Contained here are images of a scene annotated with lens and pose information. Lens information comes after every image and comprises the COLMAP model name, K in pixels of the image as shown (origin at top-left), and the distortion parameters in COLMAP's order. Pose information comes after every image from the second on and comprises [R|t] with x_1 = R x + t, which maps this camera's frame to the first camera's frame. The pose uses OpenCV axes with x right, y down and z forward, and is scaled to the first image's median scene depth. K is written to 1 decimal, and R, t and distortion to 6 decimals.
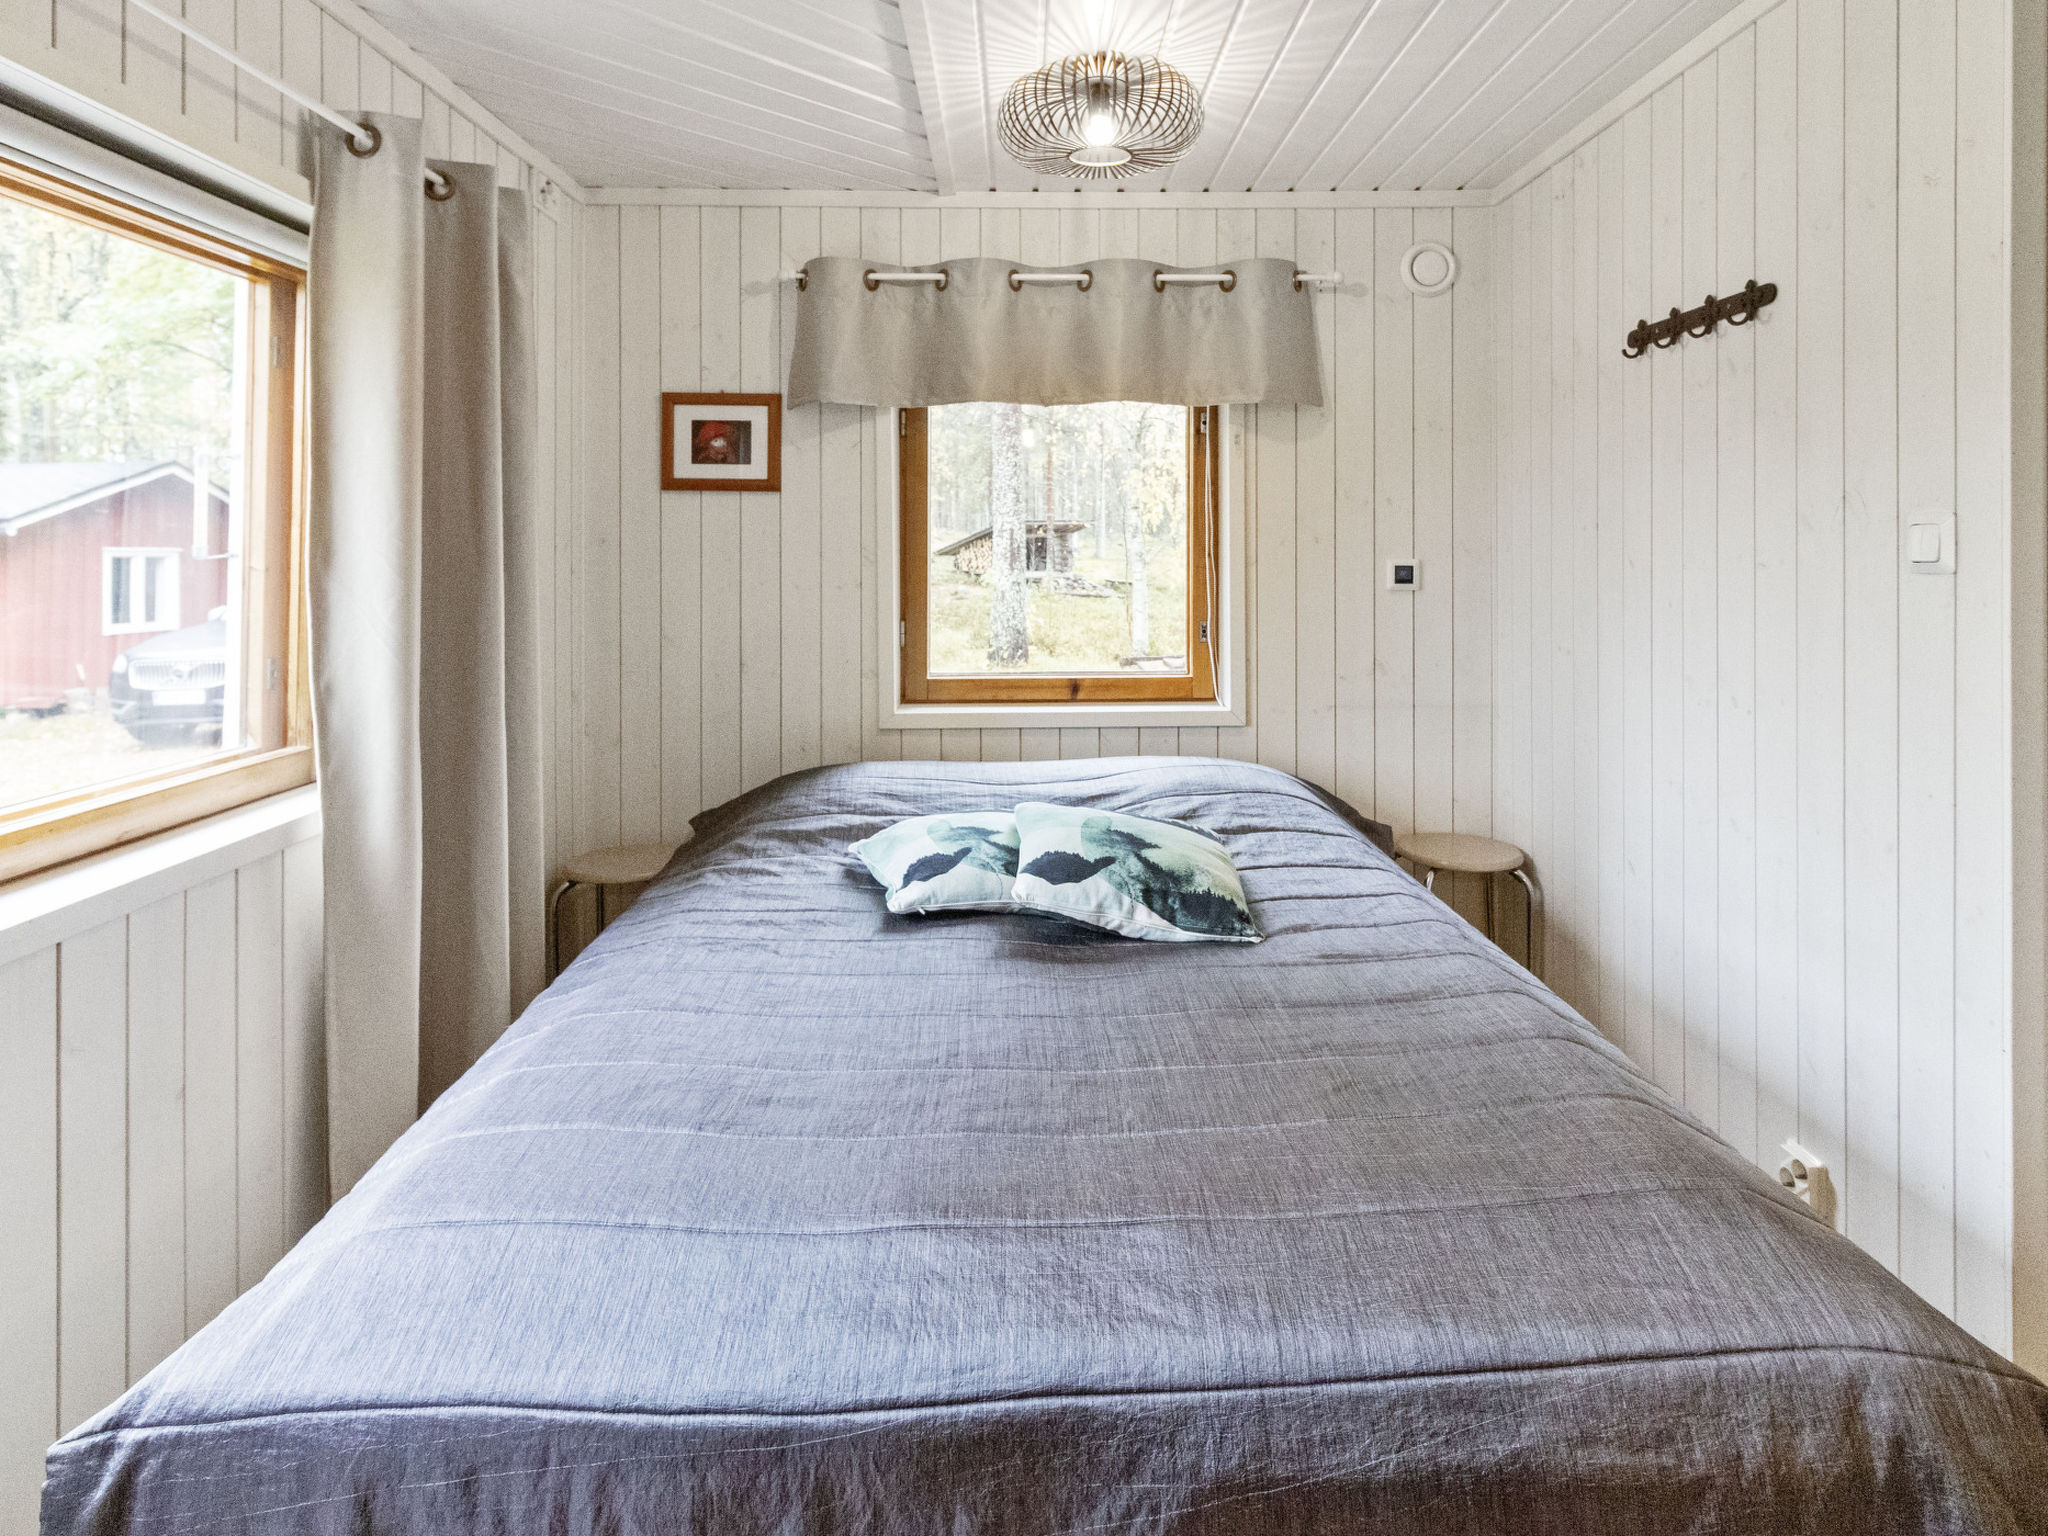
lens RADIAL K [[935.2, 0, 1022.5], [0, 935.2, 697.3], [0, 0, 1]] dist [0.002415, 0.000366]
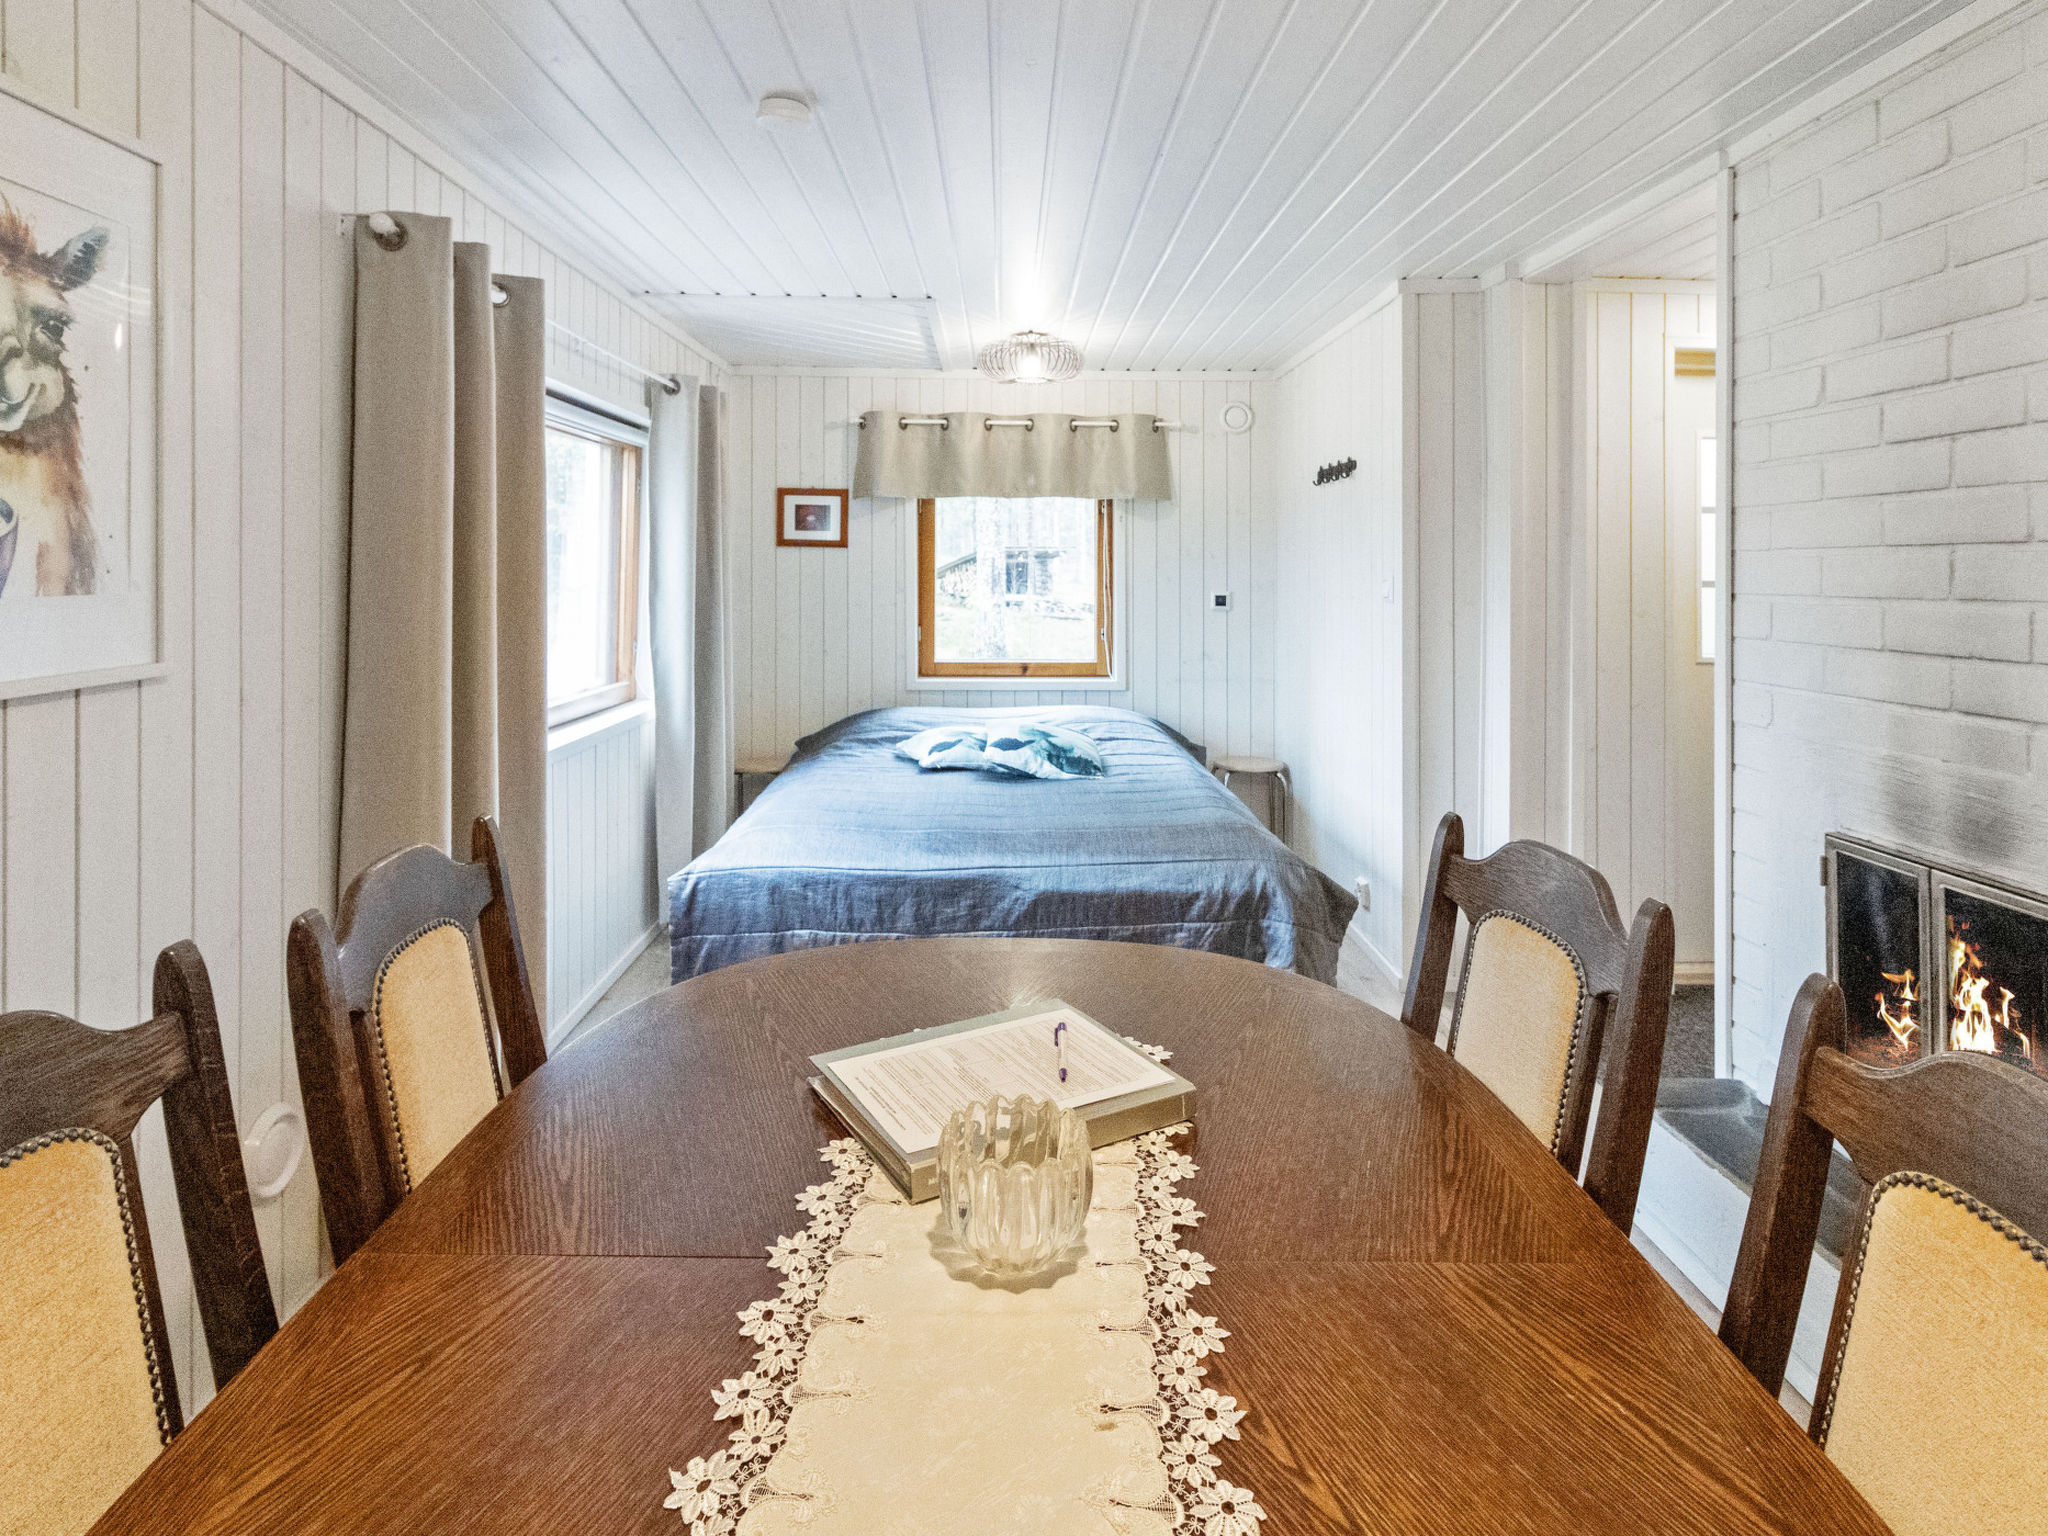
lens RADIAL K [[1097.0, 0, 1059.1], [0, 1097.0, 767.9], [0, 0, 1]] dist [-0.002922, -0.000430]
pose [[0.999105, 0.002662, 0.042225, 0.038091], [-0.003677, 0.999706, 0.023969, 0.127341], [-0.042149, -0.024102, 0.998821, -0.997420]]
